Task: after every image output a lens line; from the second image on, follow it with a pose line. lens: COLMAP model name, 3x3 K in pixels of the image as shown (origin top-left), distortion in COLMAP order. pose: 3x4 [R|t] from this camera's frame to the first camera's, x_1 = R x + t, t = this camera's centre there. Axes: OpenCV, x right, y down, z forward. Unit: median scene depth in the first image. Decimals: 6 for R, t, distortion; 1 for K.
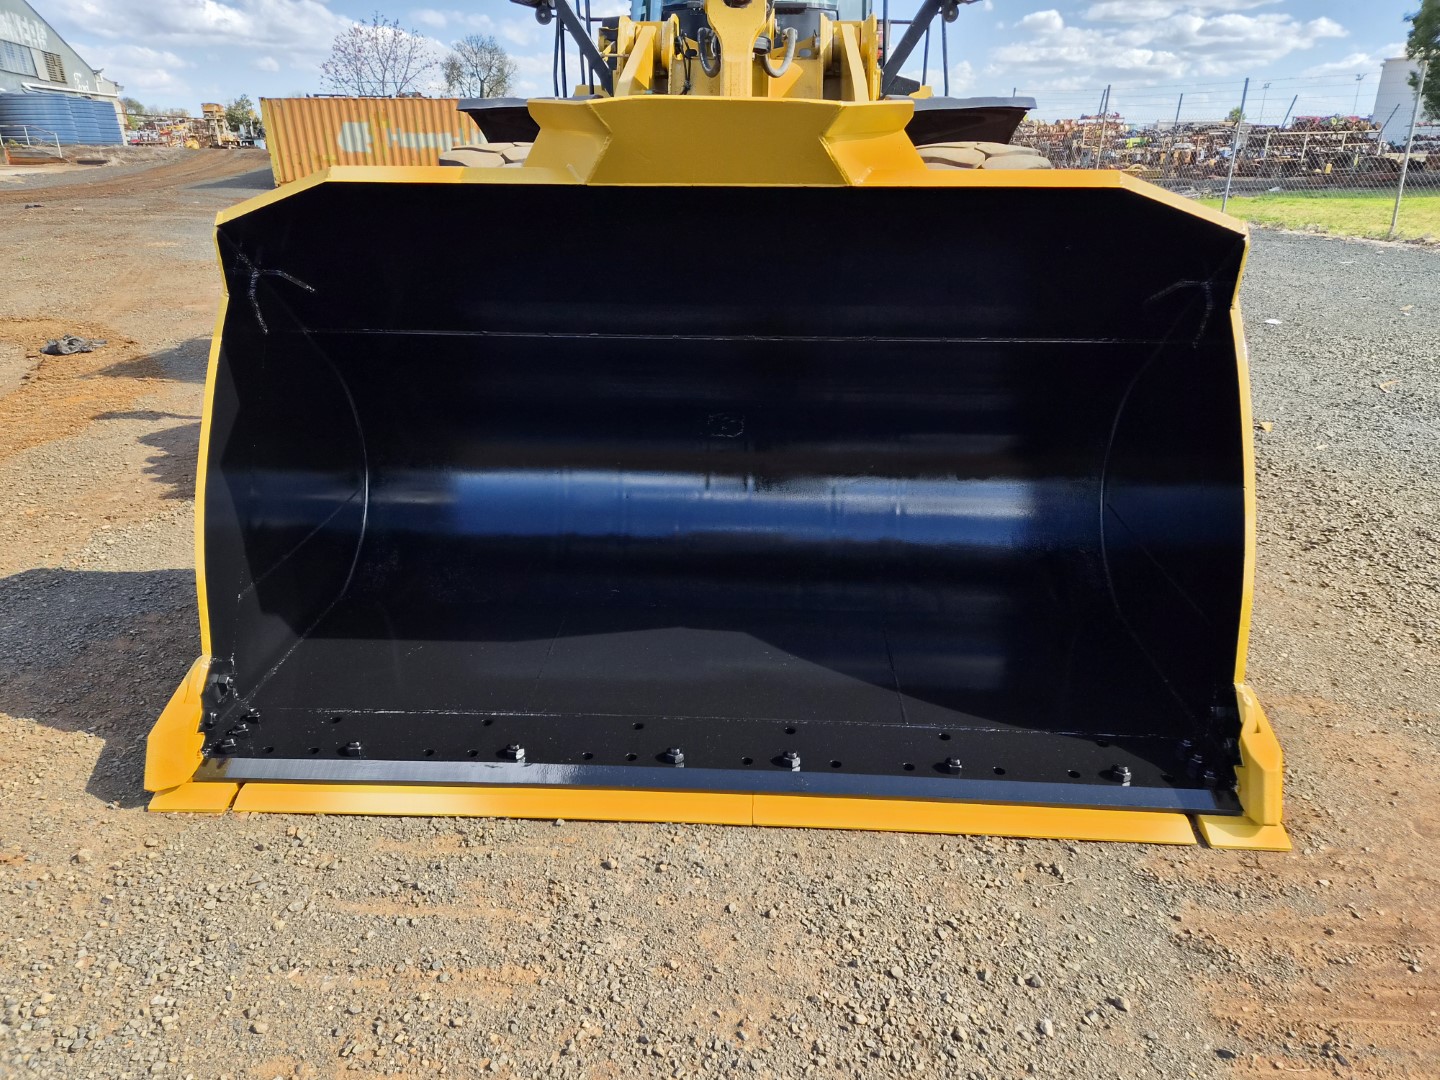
lens RADIAL K [[978.8, 0, 715.4], [0, 978.8, 535.0], [0, 0, 1]] dist [0.052706, -0.039971]
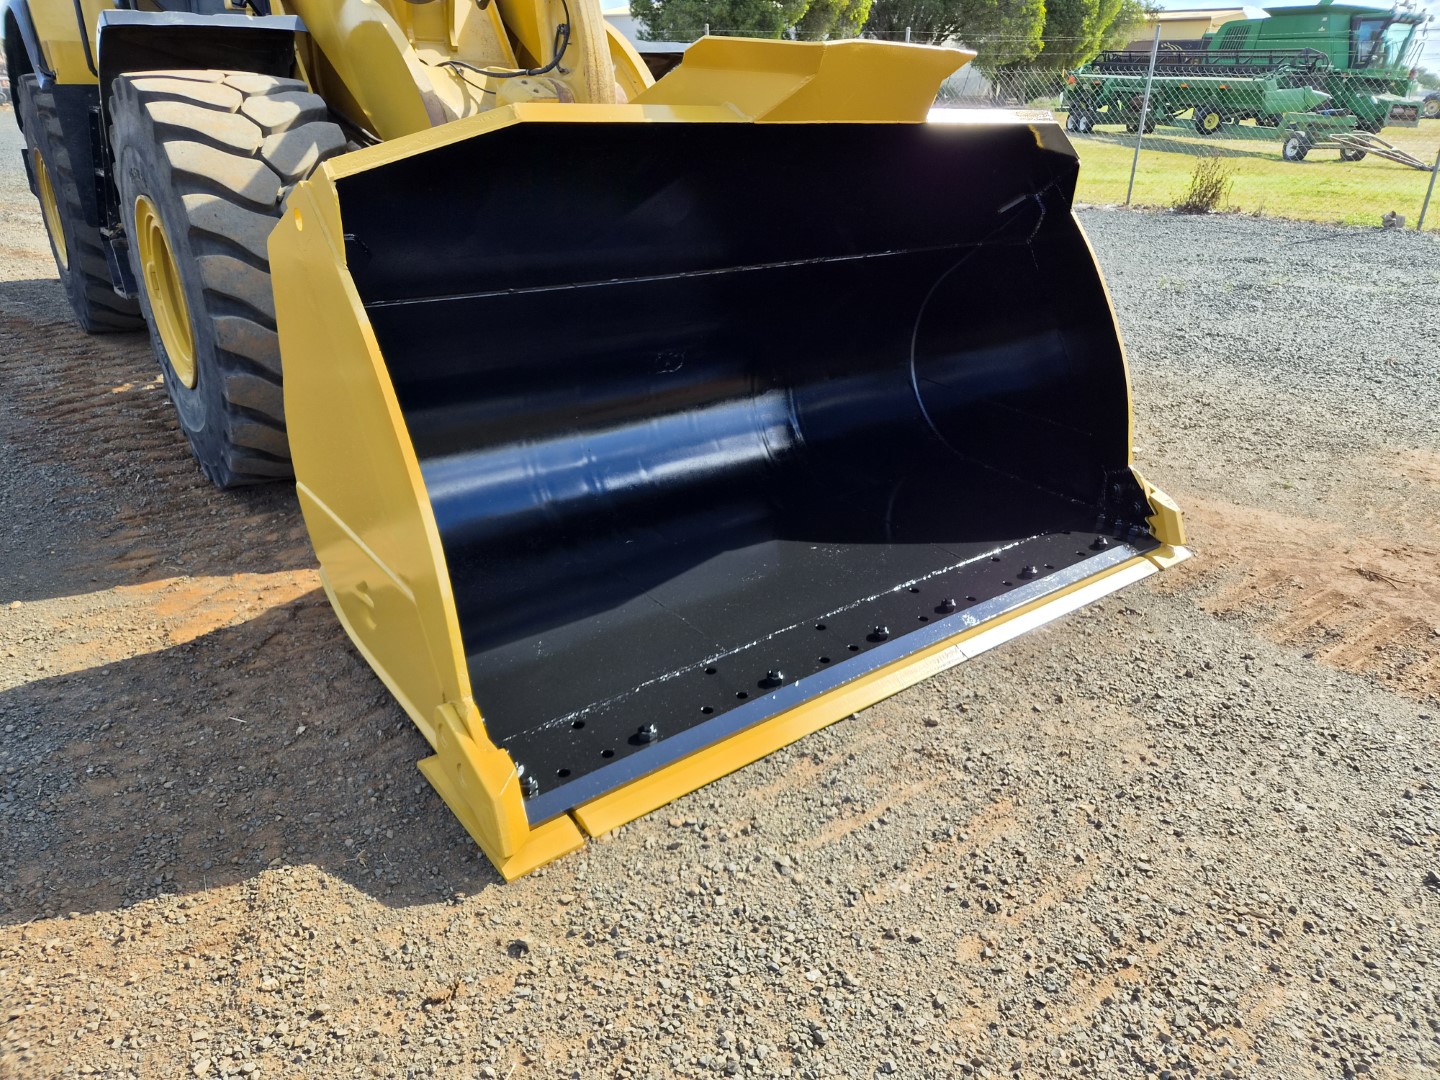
lens RADIAL K [[963.2, 0, 737.2], [0, 963.2, 543.1], [0, 0, 1]] dist [0.042634, -0.034854]
pose [[0.760867, -0.262409, 0.593484, -0.849725], [0.224434, 0.964561, 0.138749, -0.074973], [-0.608860, 0.027629, 0.792796, 0.215643]]
